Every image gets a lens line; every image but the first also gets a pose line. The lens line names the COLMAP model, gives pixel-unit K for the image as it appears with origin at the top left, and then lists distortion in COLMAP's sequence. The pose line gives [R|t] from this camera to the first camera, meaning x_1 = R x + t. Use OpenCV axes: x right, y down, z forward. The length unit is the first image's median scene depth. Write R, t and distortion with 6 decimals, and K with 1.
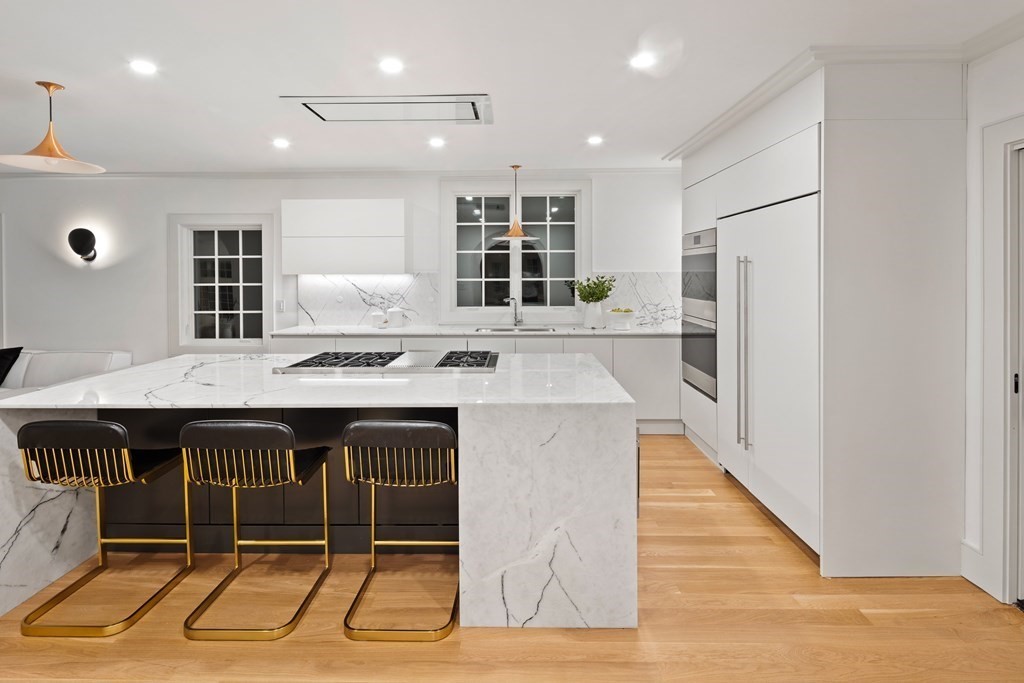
lens RADIAL K [[490.9, 0, 512.0], [0, 490.9, 341.5], [0, 0, 1]] dist [-0.002042, -0.001983]
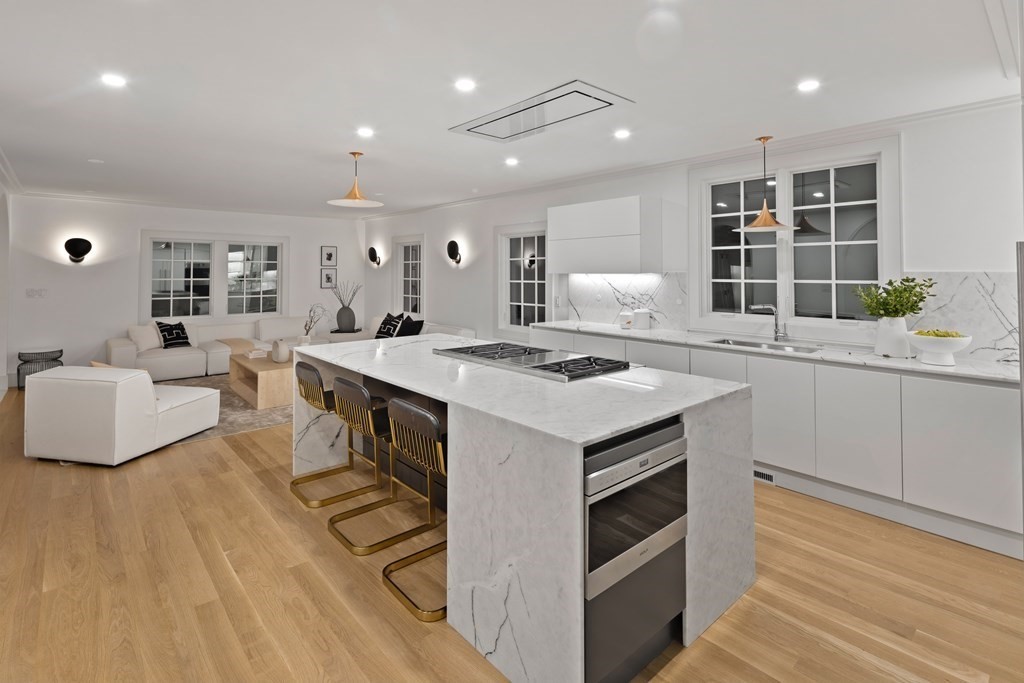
lens RADIAL K [[495.4, 0, 511.5], [0, 495.4, 325.6], [0, 0, 1]] dist [-0.000313, -0.000428]
pose [[0.670418, 0.082043, -0.737434, 0.317705], [-0.105596, 0.994302, 0.014622, -0.024462], [0.734431, 0.068067, 0.675261, 0.171076]]
